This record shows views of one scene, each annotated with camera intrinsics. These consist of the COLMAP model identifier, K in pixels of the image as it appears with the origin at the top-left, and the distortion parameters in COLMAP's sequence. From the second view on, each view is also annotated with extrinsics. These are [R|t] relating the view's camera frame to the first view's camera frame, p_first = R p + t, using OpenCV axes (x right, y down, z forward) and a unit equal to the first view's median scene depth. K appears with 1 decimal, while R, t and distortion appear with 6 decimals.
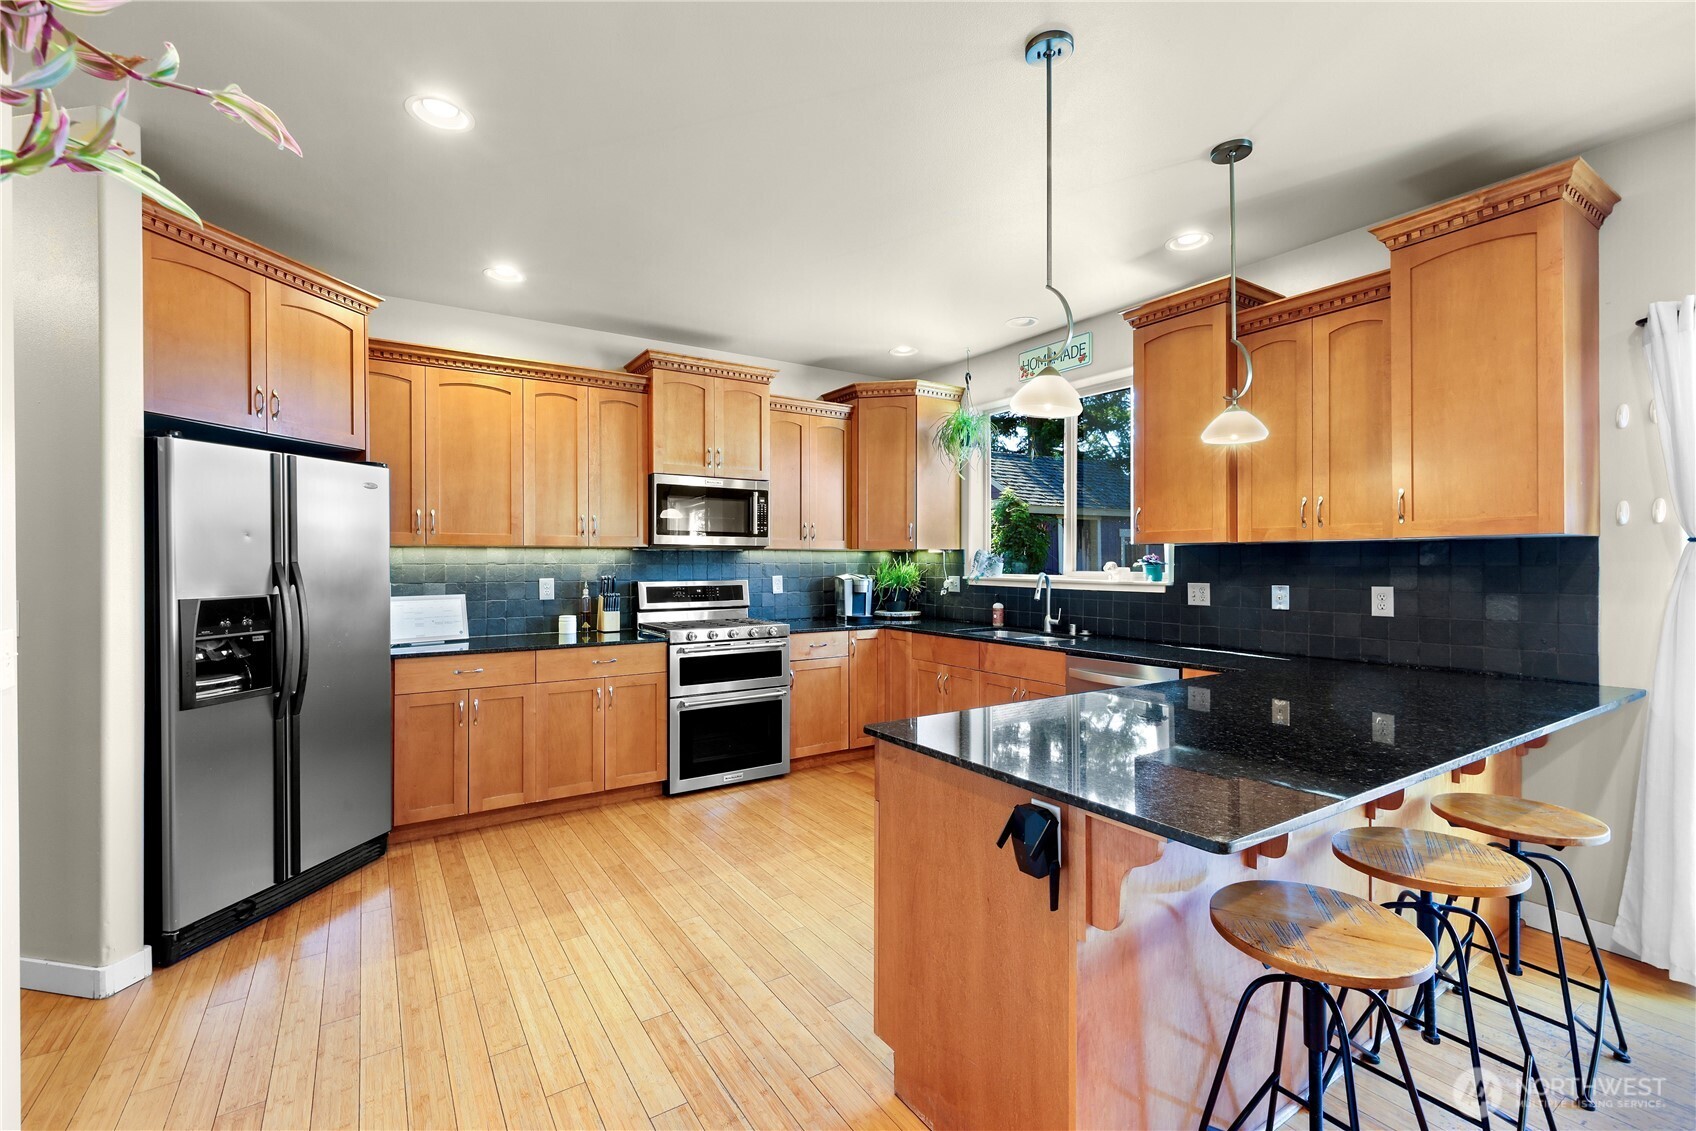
lens RADIAL K [[732.5, 0, 846.4], [0, 732.5, 562.3], [0, 0, 1]] dist [0.003543, 0.000205]
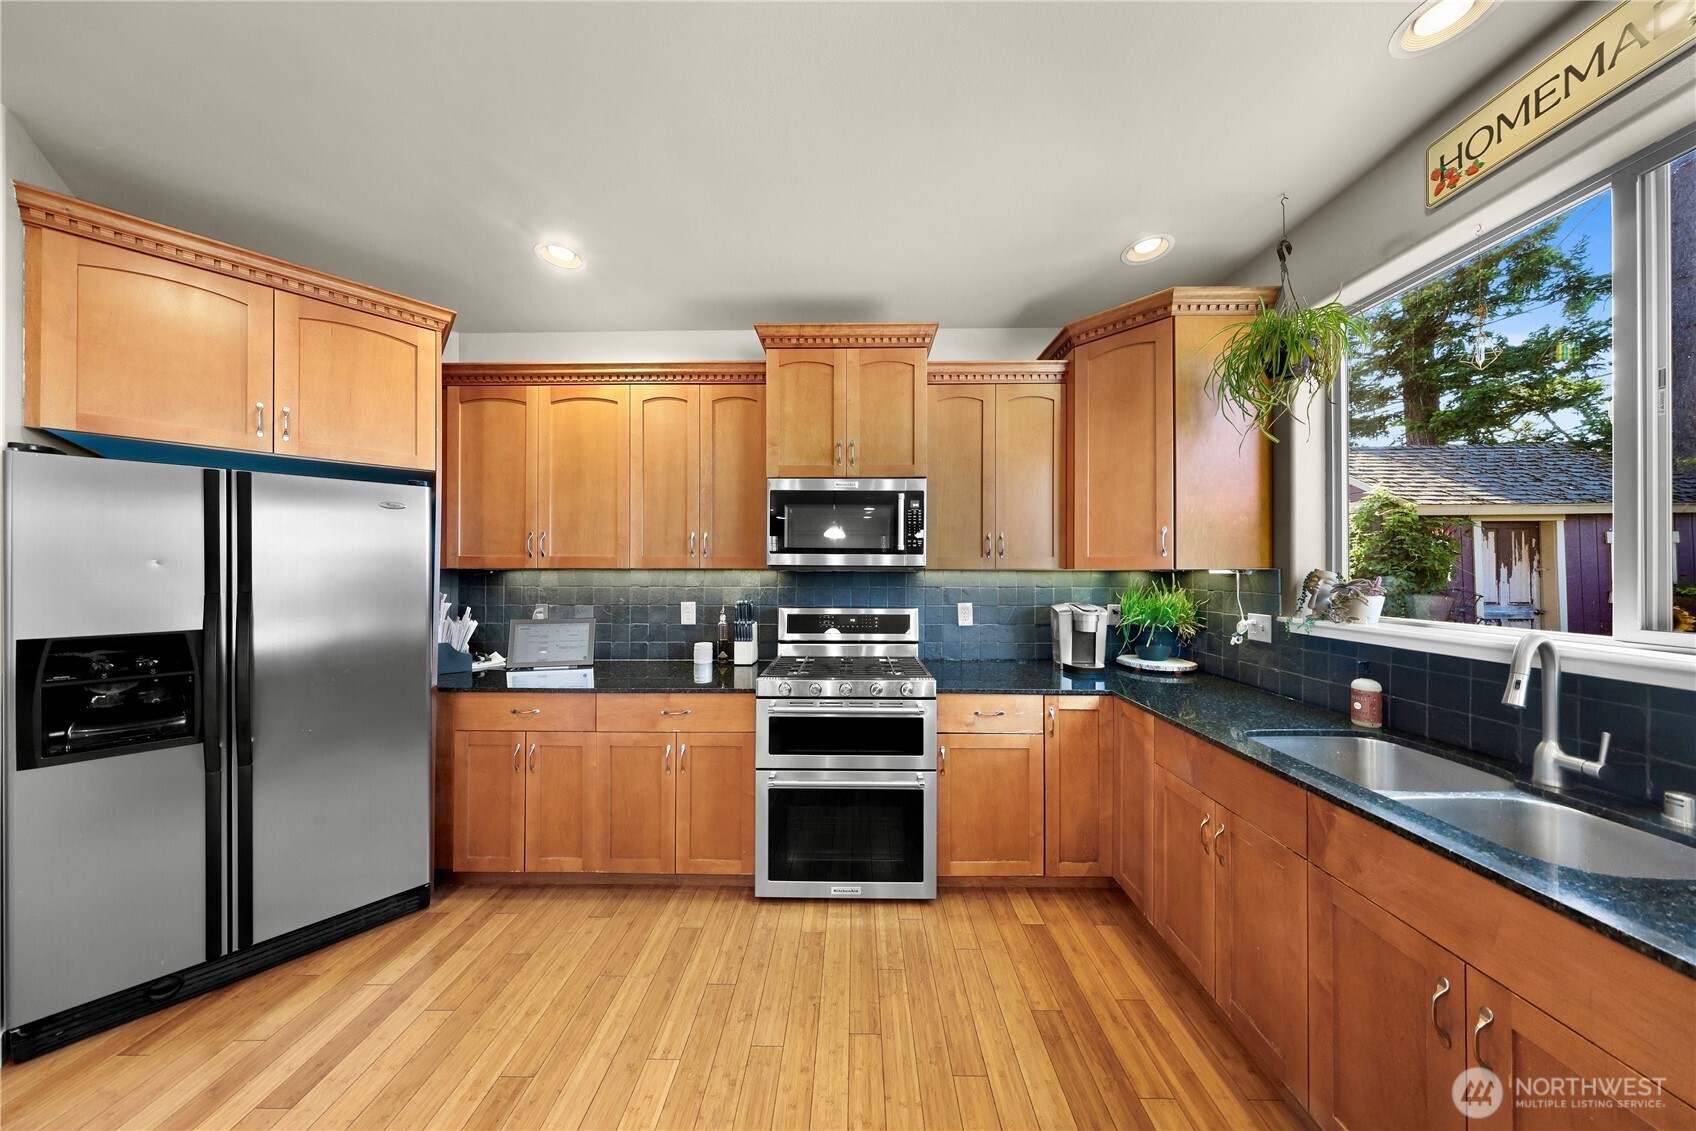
lens RADIAL K [[492.7, 0, 851.1], [0, 492.7, 568.4], [0, 0, 1]] dist [-0.000518, -0.000137]
pose [[0.827589, -0.001602, -0.561332, 0.120177], [-0.002939, 0.999970, -0.007186, -0.017469], [0.561327, 0.007596, 0.827559, 0.599581]]
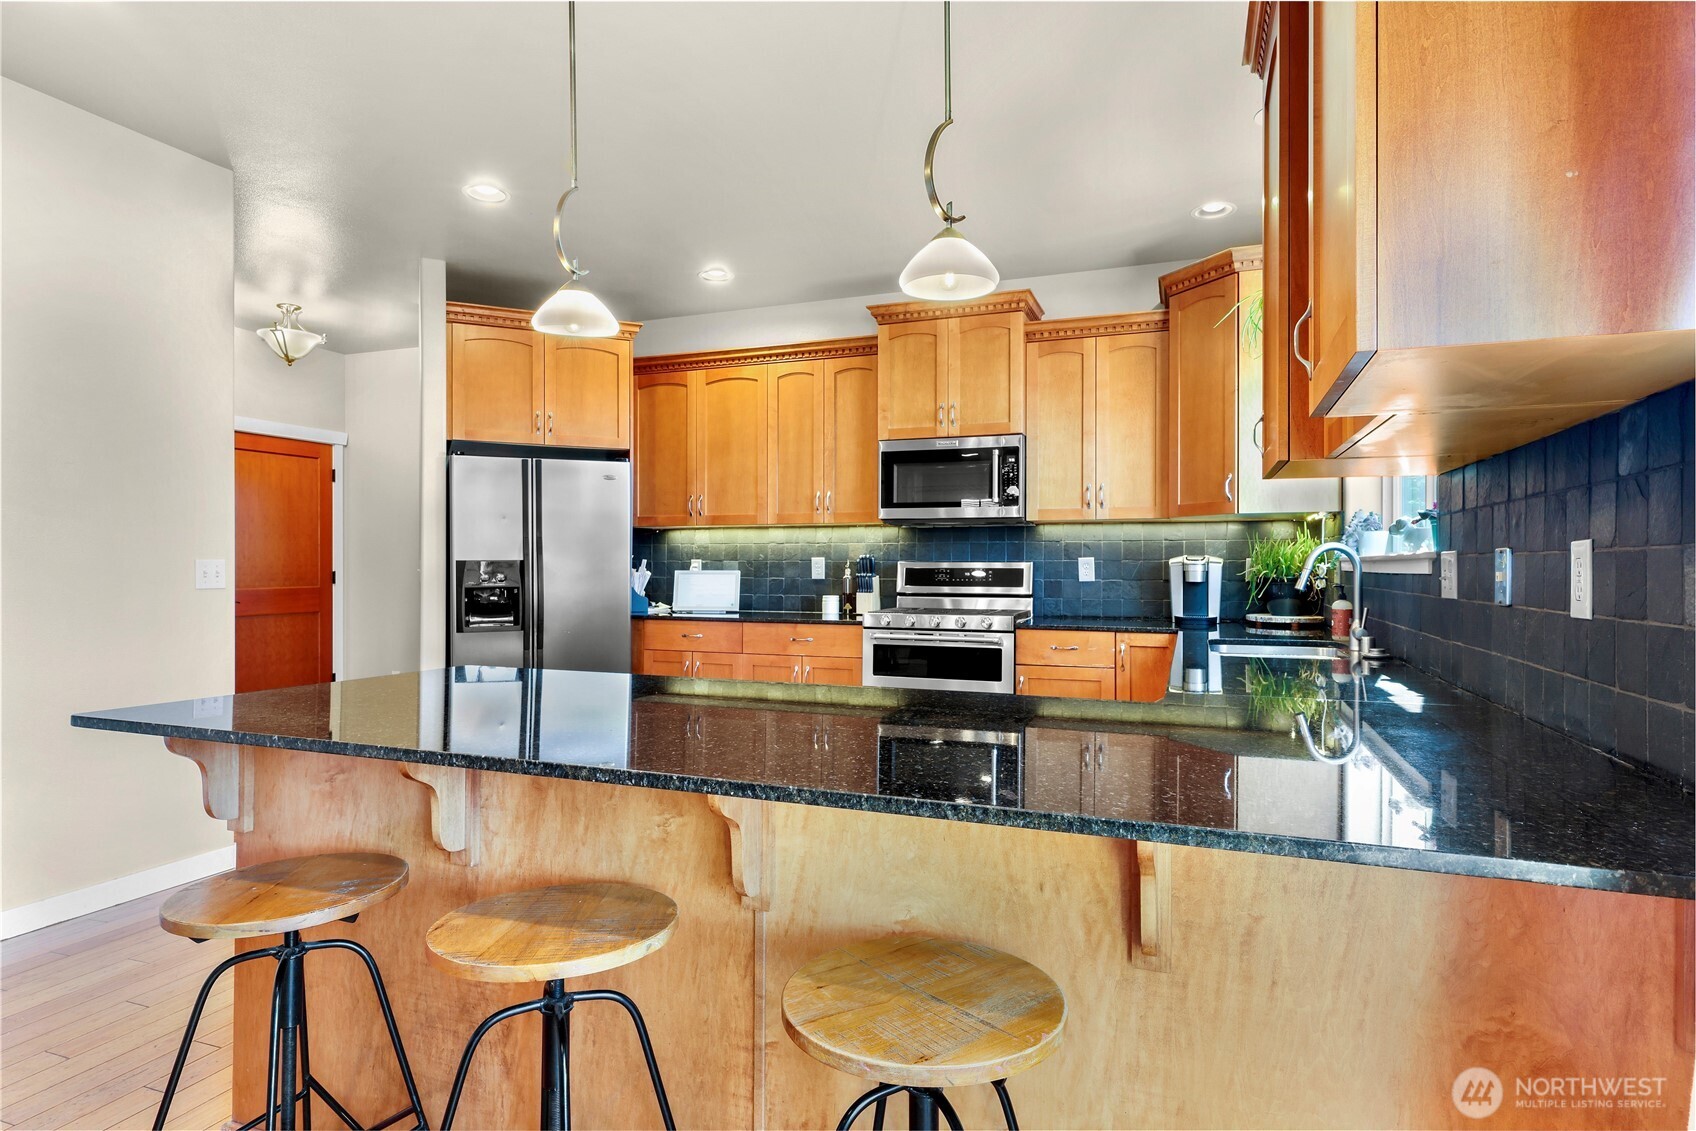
lens RADIAL K [[936.6, 0, 839.1], [0, 936.6, 561.3], [0, 0, 1]] dist [0.011002, -0.003466]
pose [[0.579952, -0.002376, -0.814647, 0.651185], [-0.003787, 0.999977, -0.005612, 0.034208], [0.814642, 0.006339, 0.579930, 0.287327]]
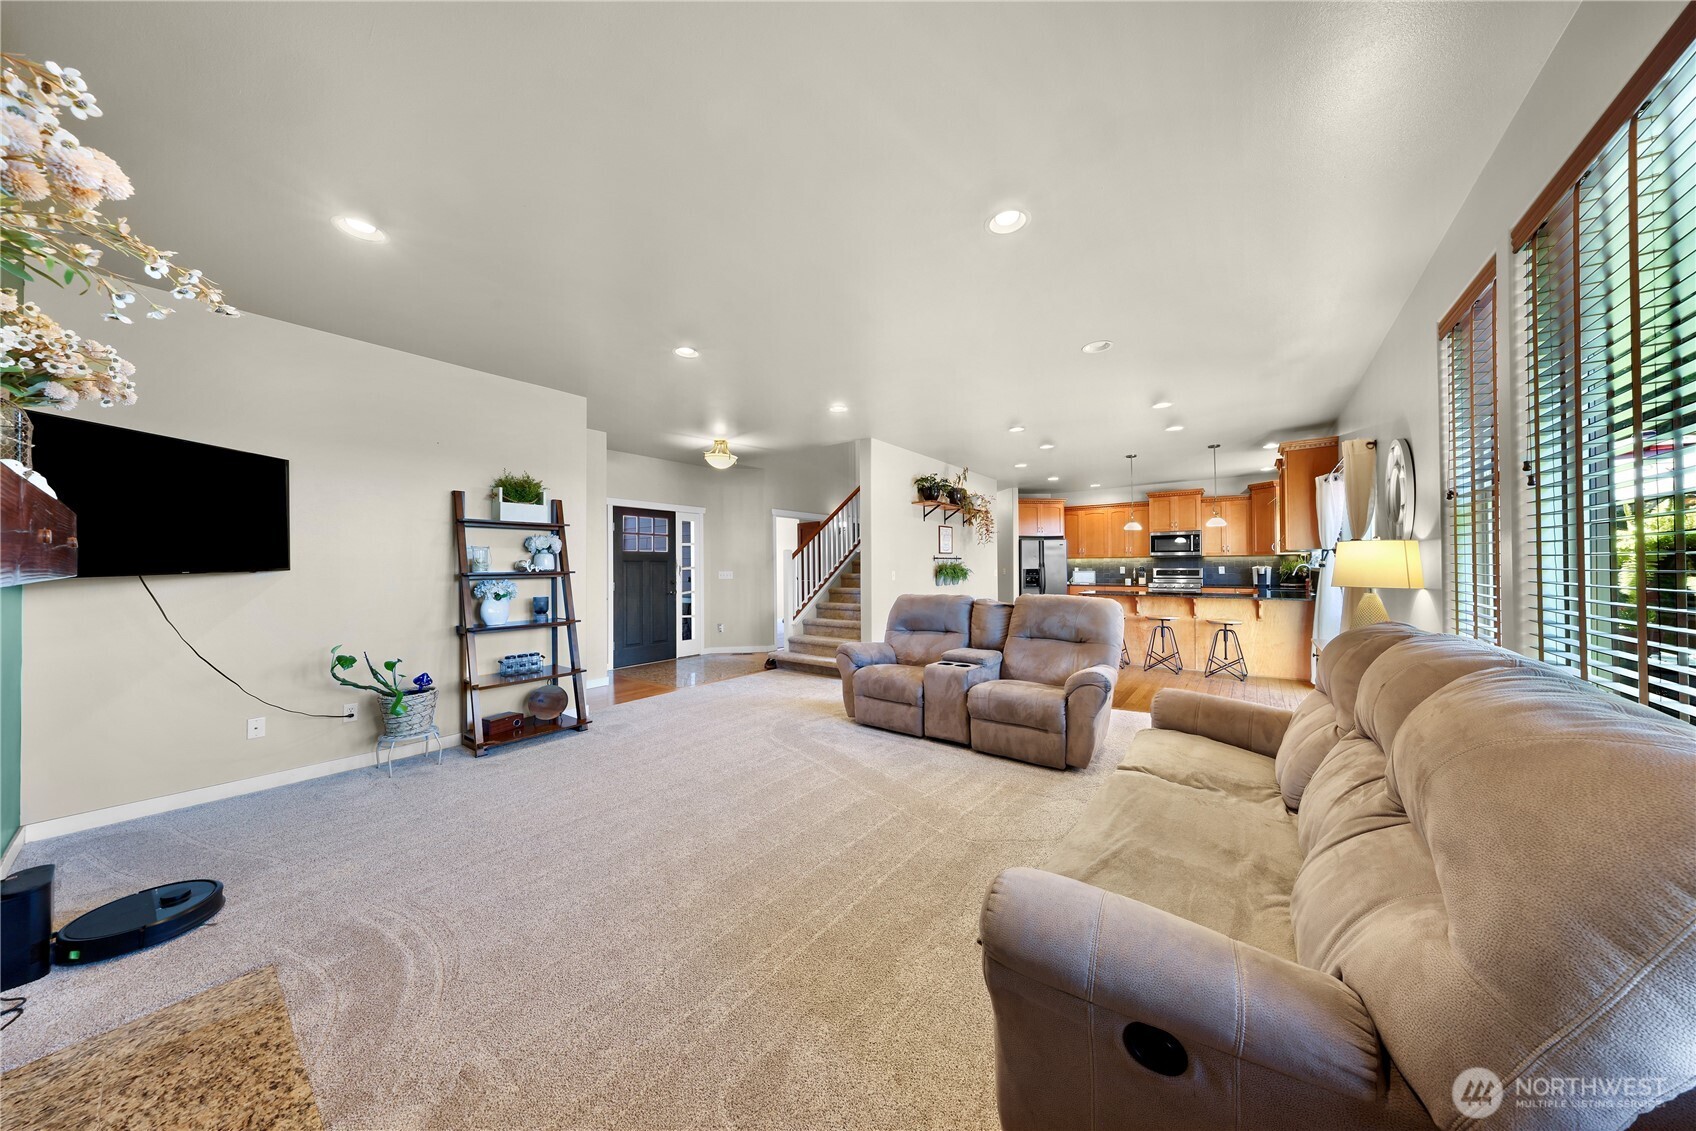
lens RADIAL K [[532.4, 0, 839.6], [0, 532.4, 562.9], [0, 0, 1]] dist [0.000714, -0.000110]
pose [[0.317571, -0.008216, -0.948199, 1.428893], [0.003064, 0.999966, -0.007639, 0.018985], [0.948230, -0.000480, 0.317585, -0.930232]]
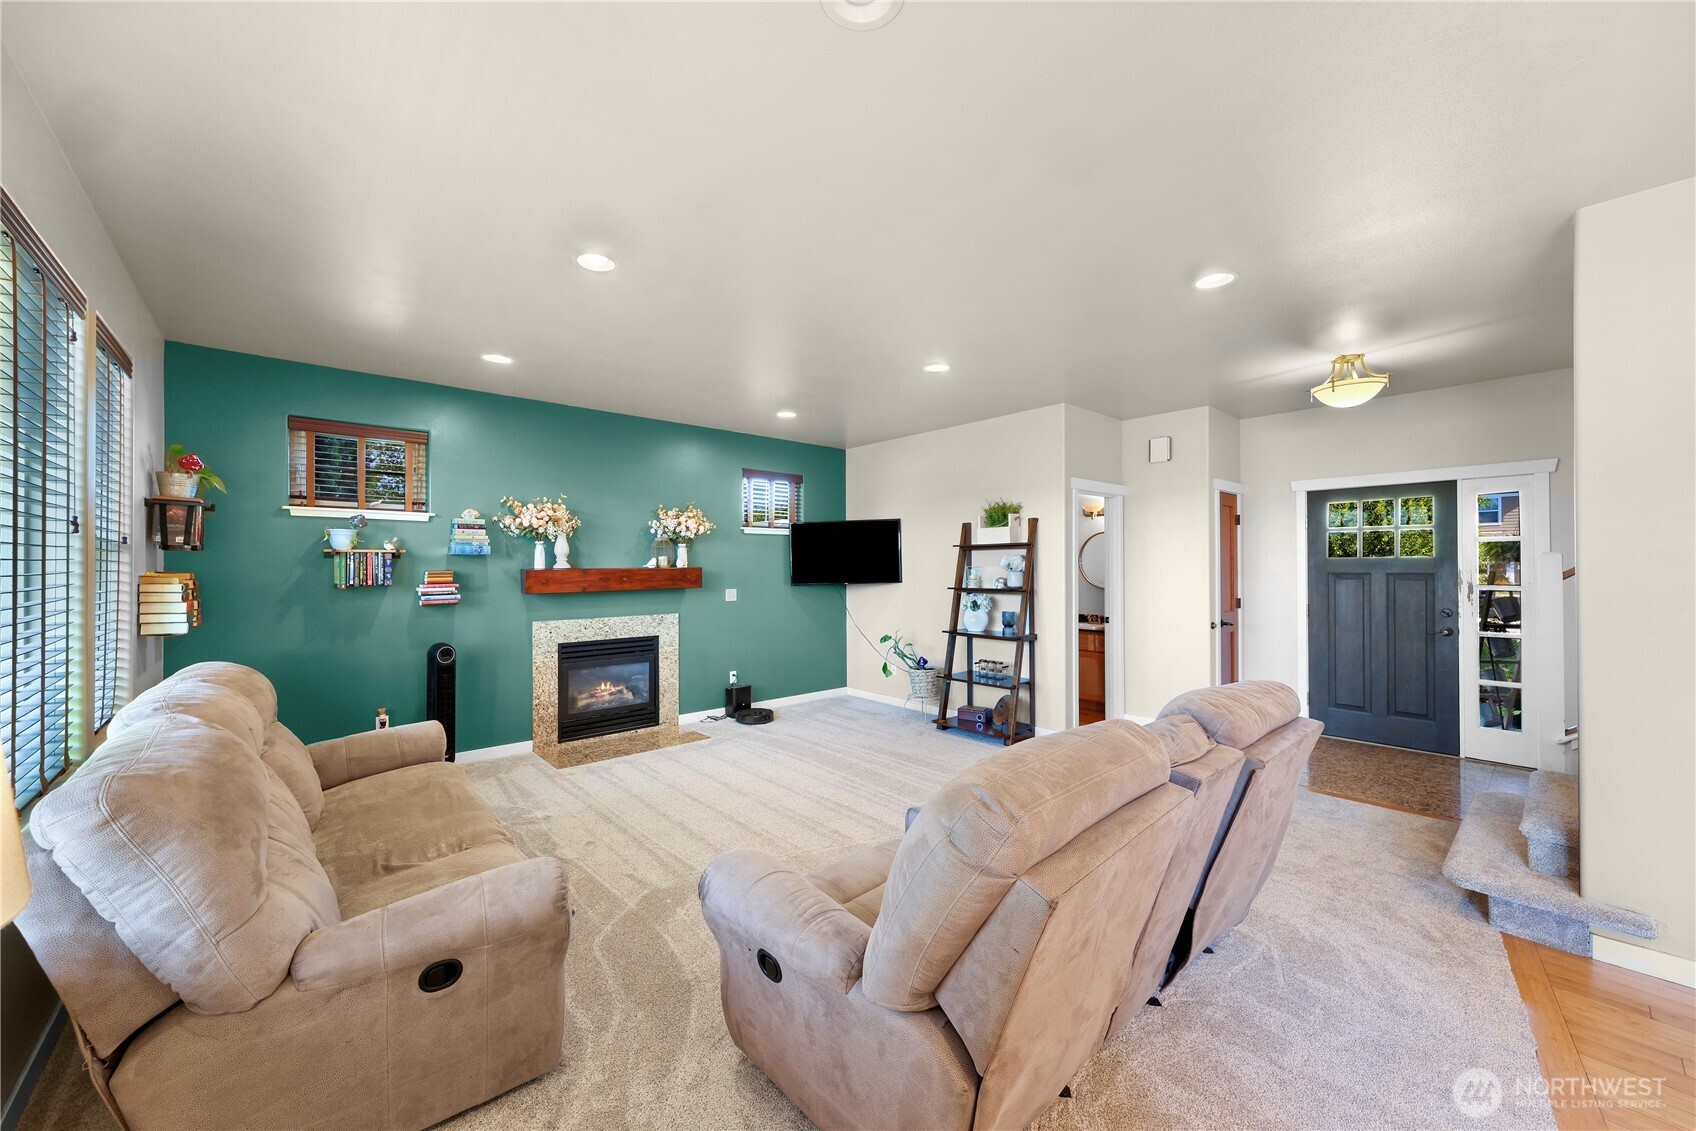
lens RADIAL K [[625.4, 0, 842.1], [0, 625.4, 563.4], [0, 0, 1]] dist [0.006732, -0.001374]
pose [[-0.991208, 0.003593, -0.132261, 0.810899], [0.004238, 0.999980, -0.004596, -0.019420], [0.132242, -0.005116, -0.991204, 0.057066]]
